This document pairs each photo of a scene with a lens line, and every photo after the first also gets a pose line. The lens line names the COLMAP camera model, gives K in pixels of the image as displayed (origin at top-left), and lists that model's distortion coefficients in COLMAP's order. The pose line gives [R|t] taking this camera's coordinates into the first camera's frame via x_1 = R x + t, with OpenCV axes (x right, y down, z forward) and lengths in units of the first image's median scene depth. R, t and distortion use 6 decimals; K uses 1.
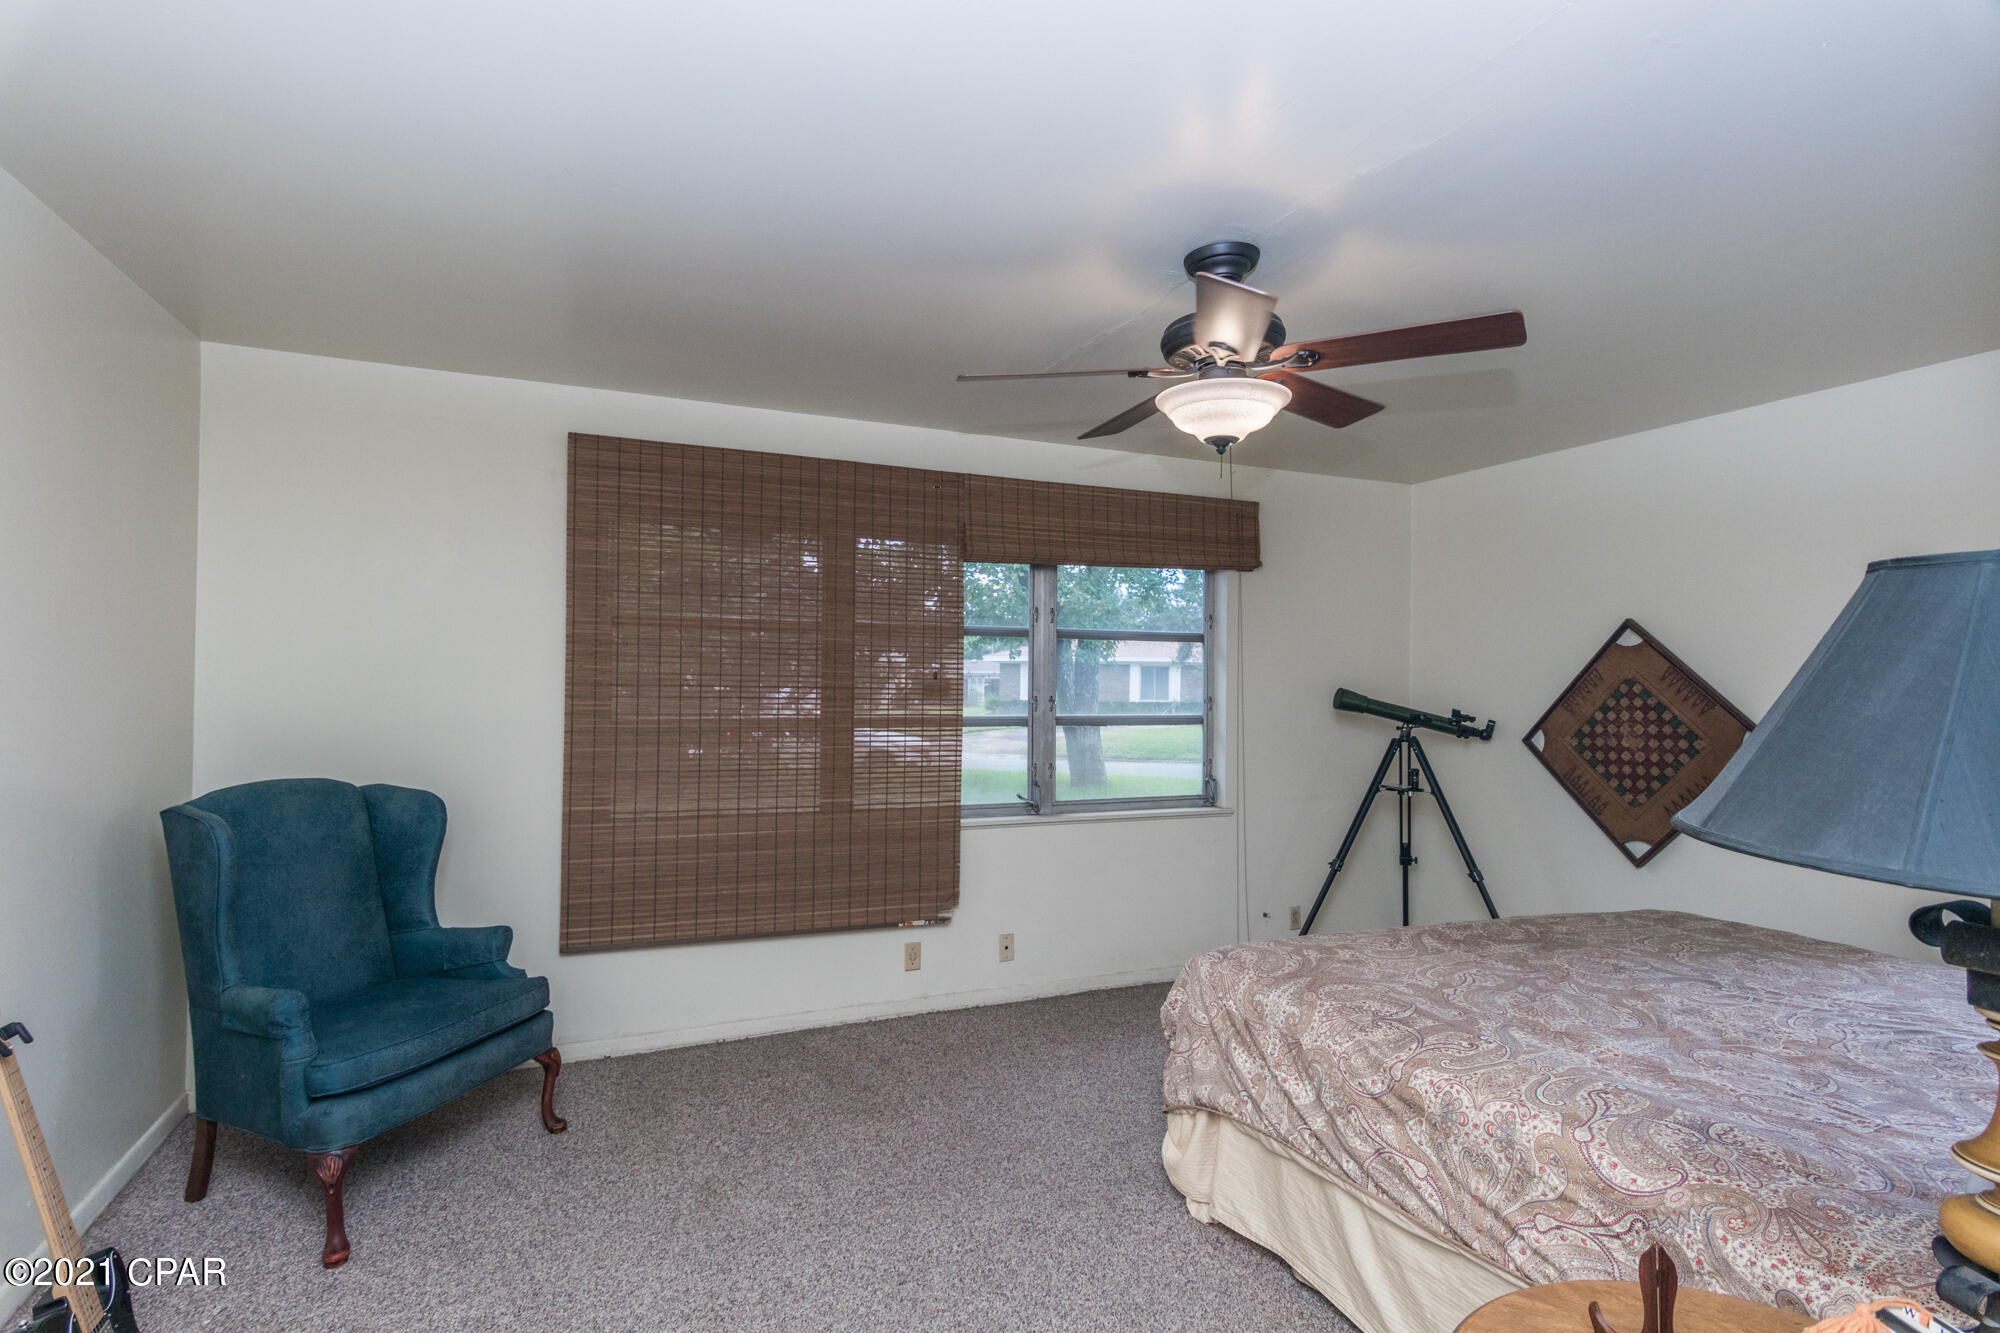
lens RADIAL K [[968.2, 0, 991.4], [0, 968.2, 672.3], [0, 0, 1]] dist [0.003128, 0.000386]
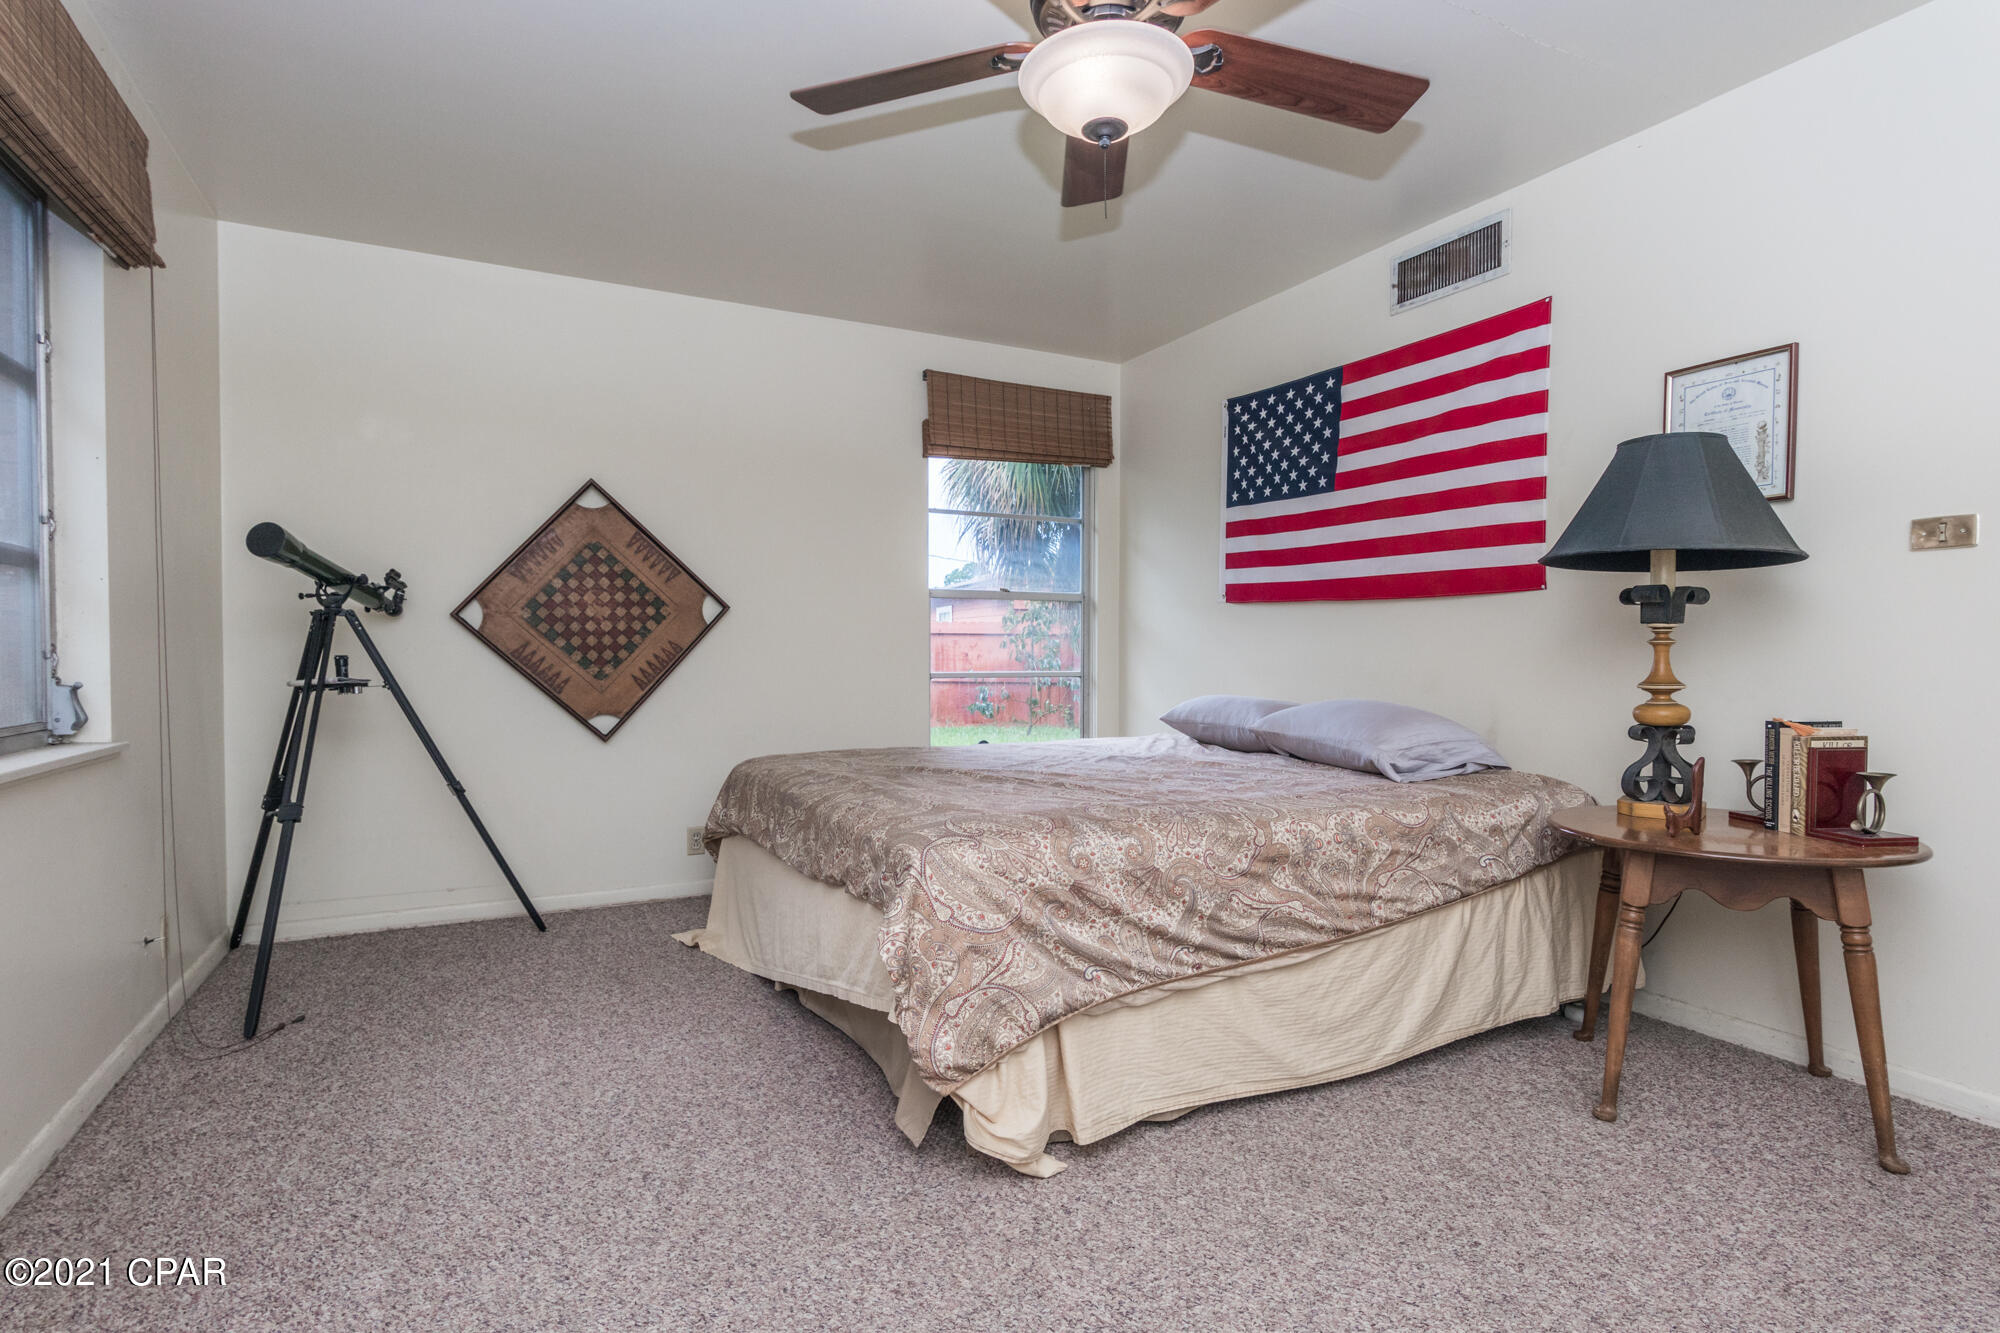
lens RADIAL K [[968.2, 0, 991.4], [0, 968.2, 672.3], [0, 0, 1]] dist [0.003128, 0.000386]
pose [[-0.060962, -0.030389, 0.997677, -0.306093], [-0.009855, 0.999506, 0.029842, 0.099690], [-0.998091, -0.008013, -0.061231, 0.672862]]
